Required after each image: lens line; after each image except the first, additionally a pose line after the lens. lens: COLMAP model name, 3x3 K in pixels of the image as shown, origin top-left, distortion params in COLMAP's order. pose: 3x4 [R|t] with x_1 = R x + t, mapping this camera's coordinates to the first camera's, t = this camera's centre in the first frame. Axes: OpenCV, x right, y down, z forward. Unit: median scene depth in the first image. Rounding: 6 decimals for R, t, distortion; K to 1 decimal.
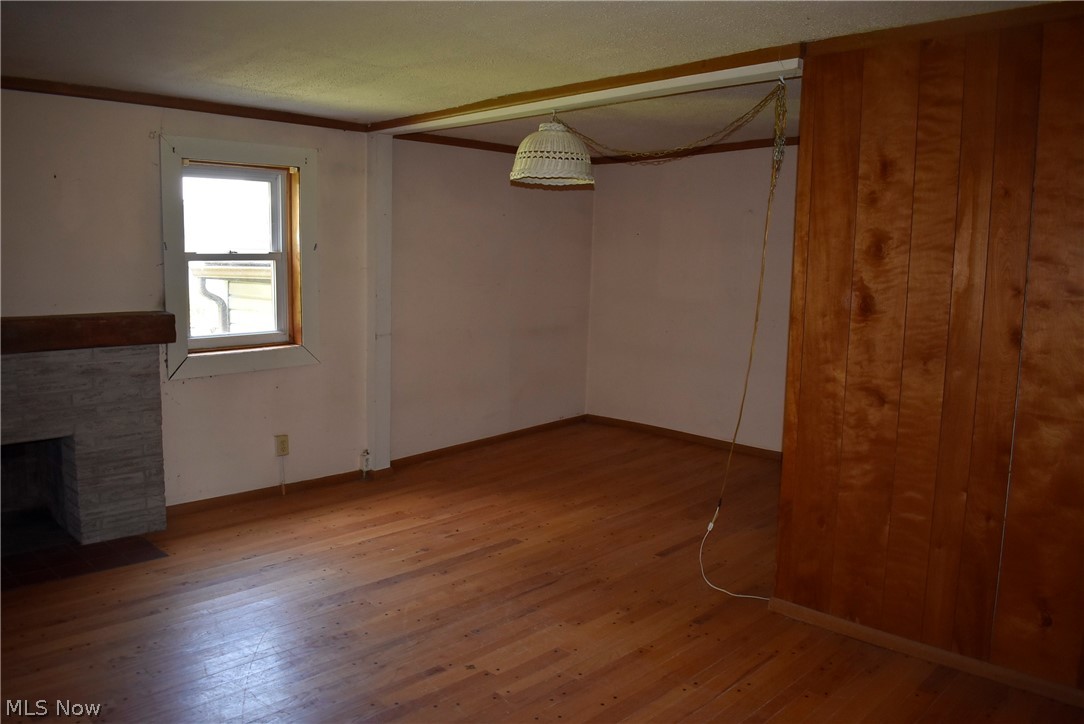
lens RADIAL K [[847.3, 0, 546.3], [0, 847.3, 360.3], [0, 0, 1]] dist [-0.102480, 0.028589]
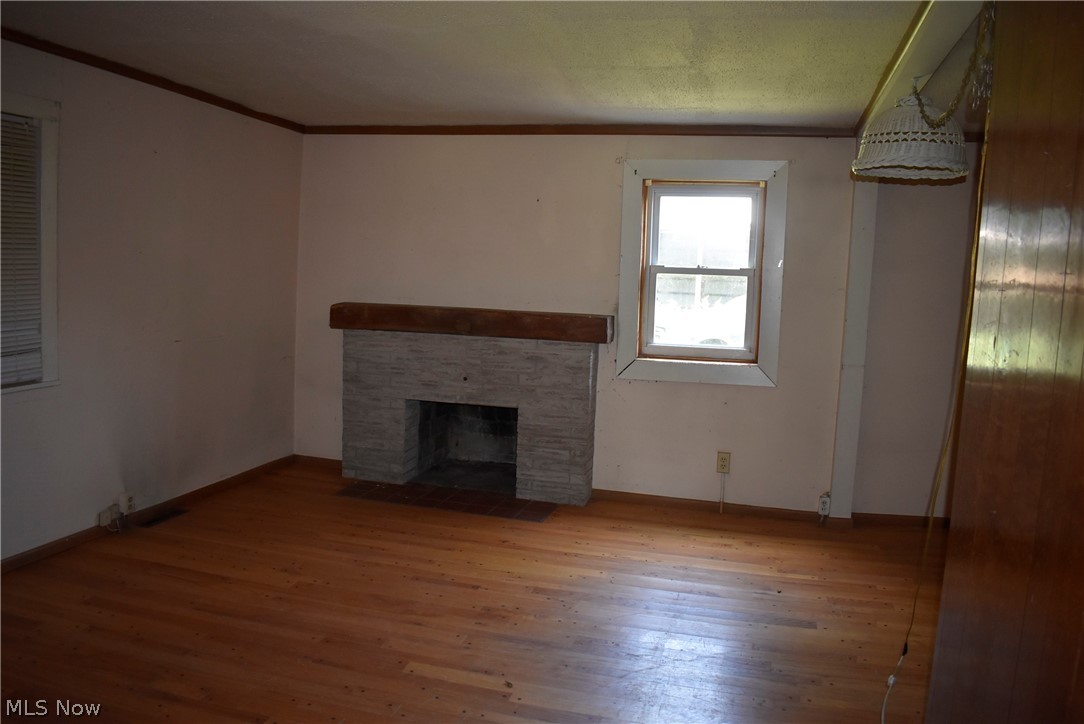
lens RADIAL K [[847.3, 0, 546.3], [0, 847.3, 360.3], [0, 0, 1]] dist [-0.102480, 0.028589]
pose [[0.480937, 0.097582, -0.871308, 0.518347], [-0.137490, 0.989886, 0.034971, -0.028253], [0.865908, 0.102977, 0.489489, 0.378731]]
